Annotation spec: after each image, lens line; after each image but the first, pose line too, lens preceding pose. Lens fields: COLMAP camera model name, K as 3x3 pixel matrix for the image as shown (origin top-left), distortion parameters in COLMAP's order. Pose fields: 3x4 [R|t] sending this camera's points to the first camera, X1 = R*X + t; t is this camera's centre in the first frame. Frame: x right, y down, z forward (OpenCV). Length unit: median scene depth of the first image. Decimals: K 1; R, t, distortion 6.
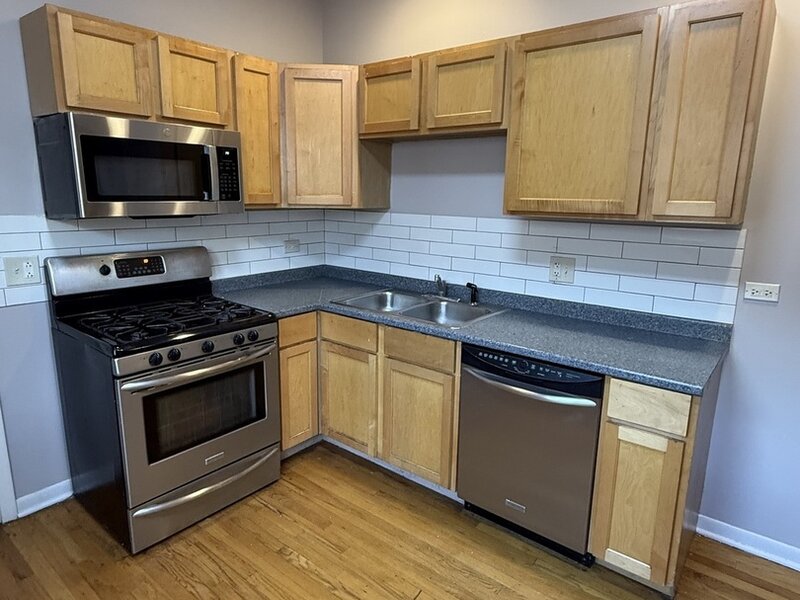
lens RADIAL K [[505.2, 0, 395.7], [0, 505.2, 299.1], [0, 0, 1]] dist [0.002098, 0.001509]
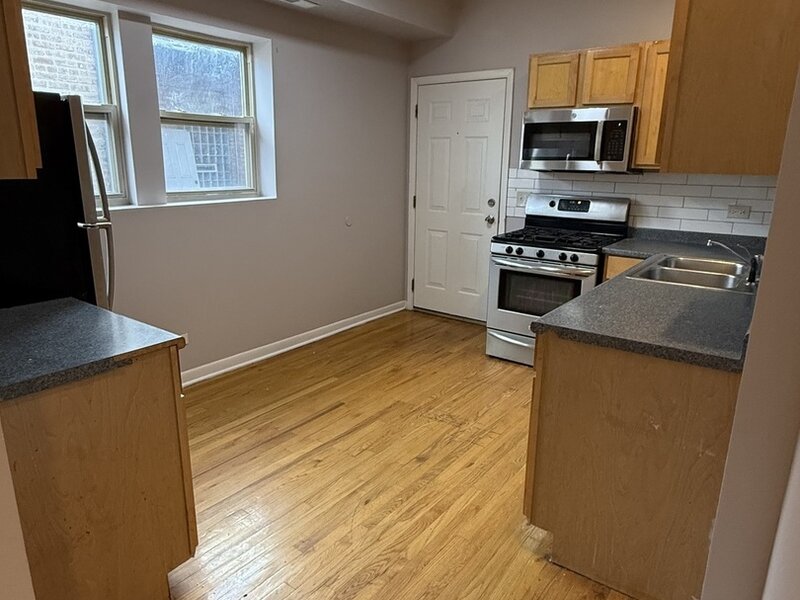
lens RADIAL K [[537.3, 0, 396.6], [0, 537.3, 299.3], [0, 0, 1]] dist [0.002664, -0.000390]
pose [[0.033133, 0.237294, -0.970873, 1.230043], [-0.222505, 0.948779, 0.224300, -0.044906], [0.974368, 0.208592, 0.084235, 0.448000]]
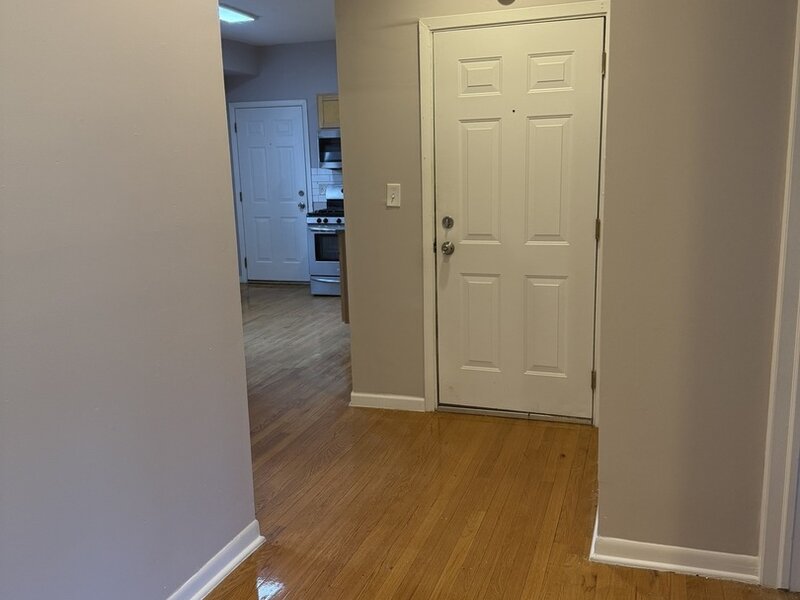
lens RADIAL K [[725.4, 0, 400.0], [0, 725.4, 300.0], [0, 0, 1]] dist [0.156785, 0.000370]
pose [[0.366258, 0.147597, -0.918733, 2.973883], [-0.165434, 0.981939, 0.091799, 0.096922], [0.915689, 0.118368, 0.384061, -0.038296]]
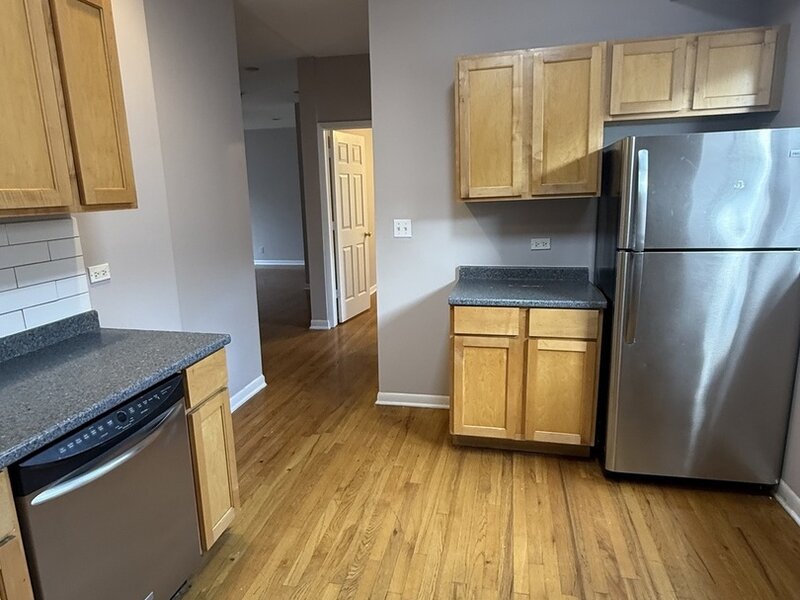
lens RADIAL K [[505.2, 0, 395.7], [0, 505.2, 299.1], [0, 0, 1]] dist [0.002098, 0.001509]
pose [[-0.448118, -0.192161, 0.873078, -0.467008], [0.206779, 0.927860, 0.310351, -0.151232], [-0.869731, 0.319608, -0.376056, 0.787041]]
